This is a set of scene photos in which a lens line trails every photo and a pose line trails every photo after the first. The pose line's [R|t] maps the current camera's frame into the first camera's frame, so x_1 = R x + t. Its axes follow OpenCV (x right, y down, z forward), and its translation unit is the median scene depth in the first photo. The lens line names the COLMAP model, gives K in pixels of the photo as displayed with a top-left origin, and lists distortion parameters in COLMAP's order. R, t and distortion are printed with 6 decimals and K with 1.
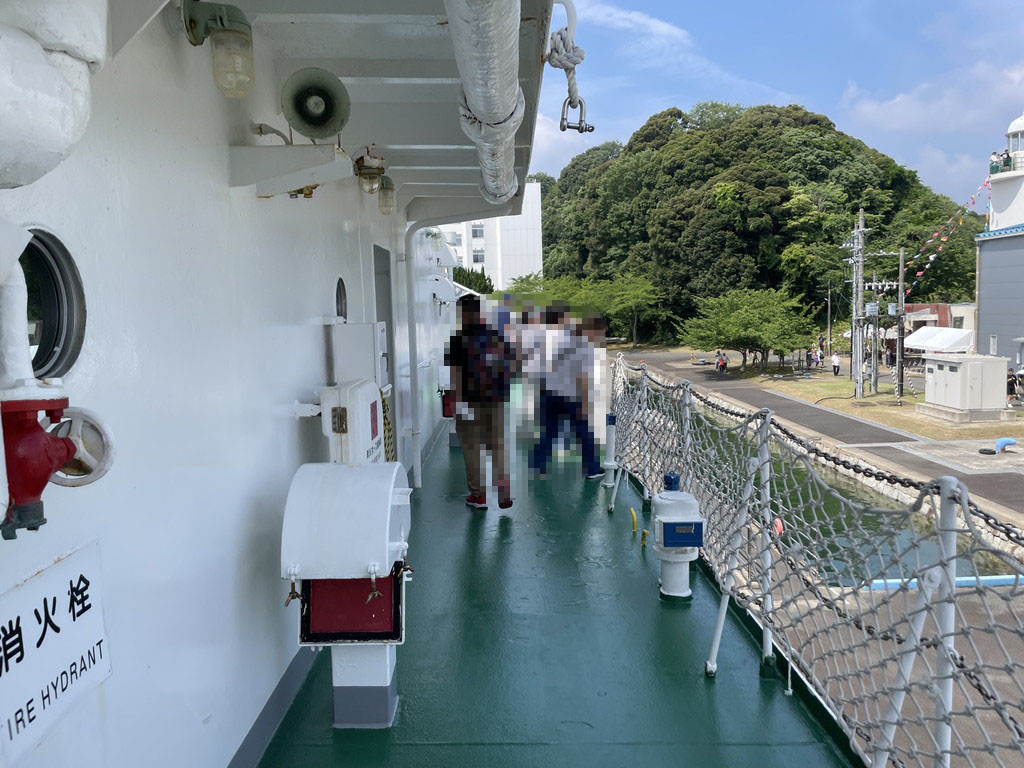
lens RADIAL K [[791.3, 0, 512.0], [0, 791.3, 384.0], [0, 0, 1]] dist [0.001558, -0.070801]
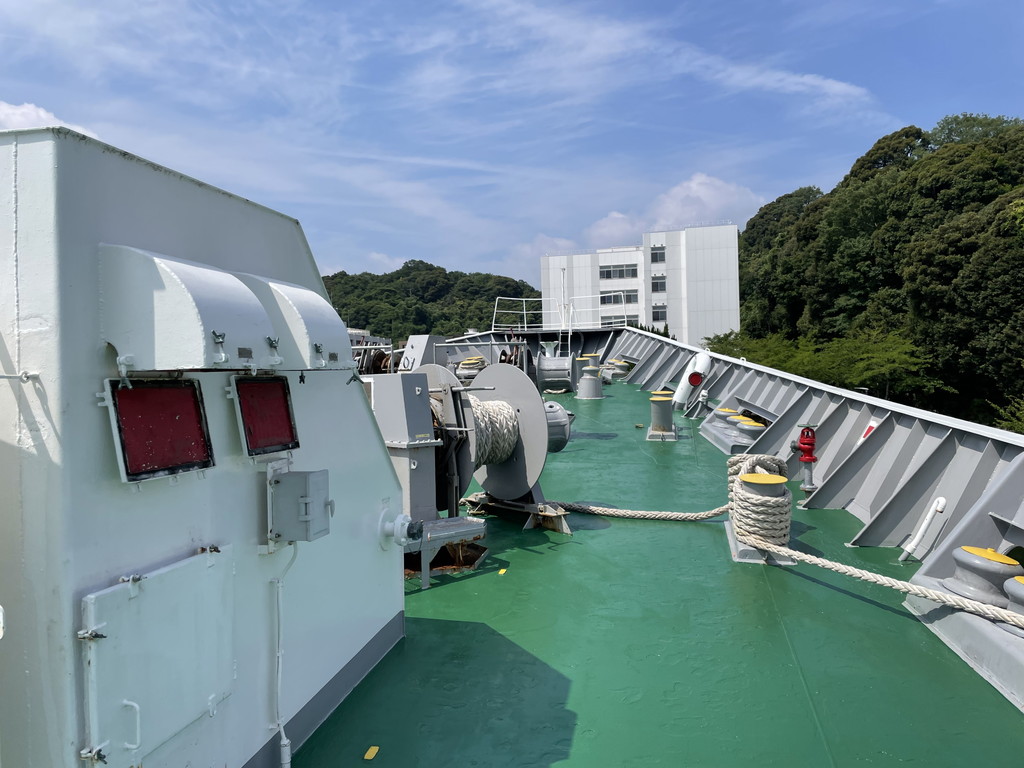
lens RADIAL K [[791.3, 0, 512.0], [0, 791.3, 384.0], [0, 0, 1]] dist [0.001558, -0.070801]
pose [[0.978156, 0.008974, -0.207679, -0.029079], [-0.025549, 0.996683, -0.077271, -0.022050], [0.206297, 0.080889, 0.975140, 0.207066]]
